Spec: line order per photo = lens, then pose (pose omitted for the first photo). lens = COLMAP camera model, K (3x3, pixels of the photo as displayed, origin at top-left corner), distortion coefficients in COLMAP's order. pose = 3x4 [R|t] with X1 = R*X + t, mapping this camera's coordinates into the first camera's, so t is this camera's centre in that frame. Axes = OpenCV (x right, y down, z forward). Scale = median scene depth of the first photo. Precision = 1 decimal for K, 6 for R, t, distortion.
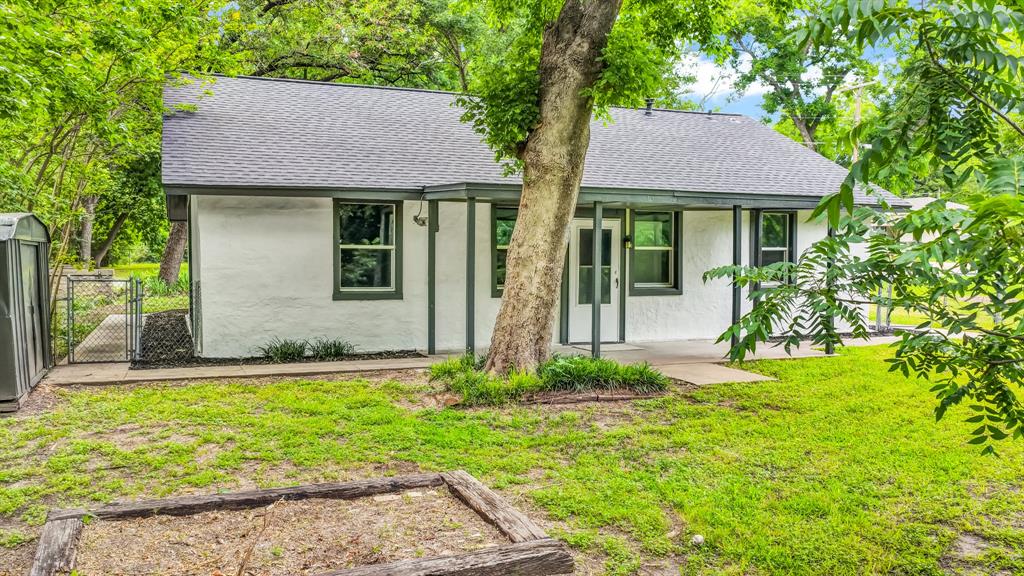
lens RADIAL K [[850.0, 0, 512.0], [0, 850.0, 288.0], [0, 0, 1]] dist [0.000742, 0.001218]
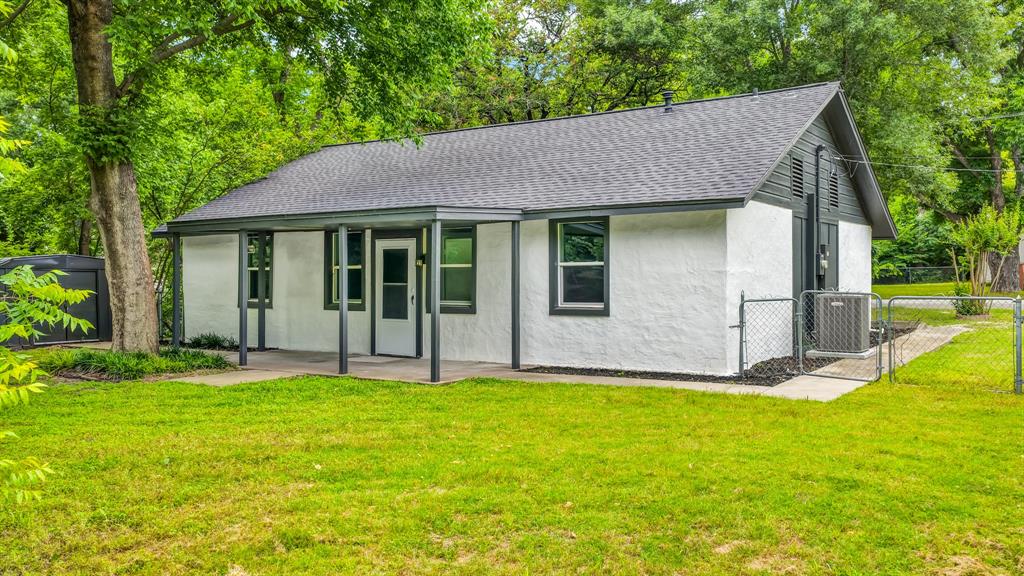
lens RADIAL K [[850.0, 0, 512.0], [0, 850.0, 288.0], [0, 0, 1]] dist [0.000742, 0.001218]
pose [[0.580490, 0.008141, -0.814227, 1.029934], [-0.027129, 0.999588, -0.009346, -0.014218], [0.813816, 0.027514, 0.580471, 0.492896]]
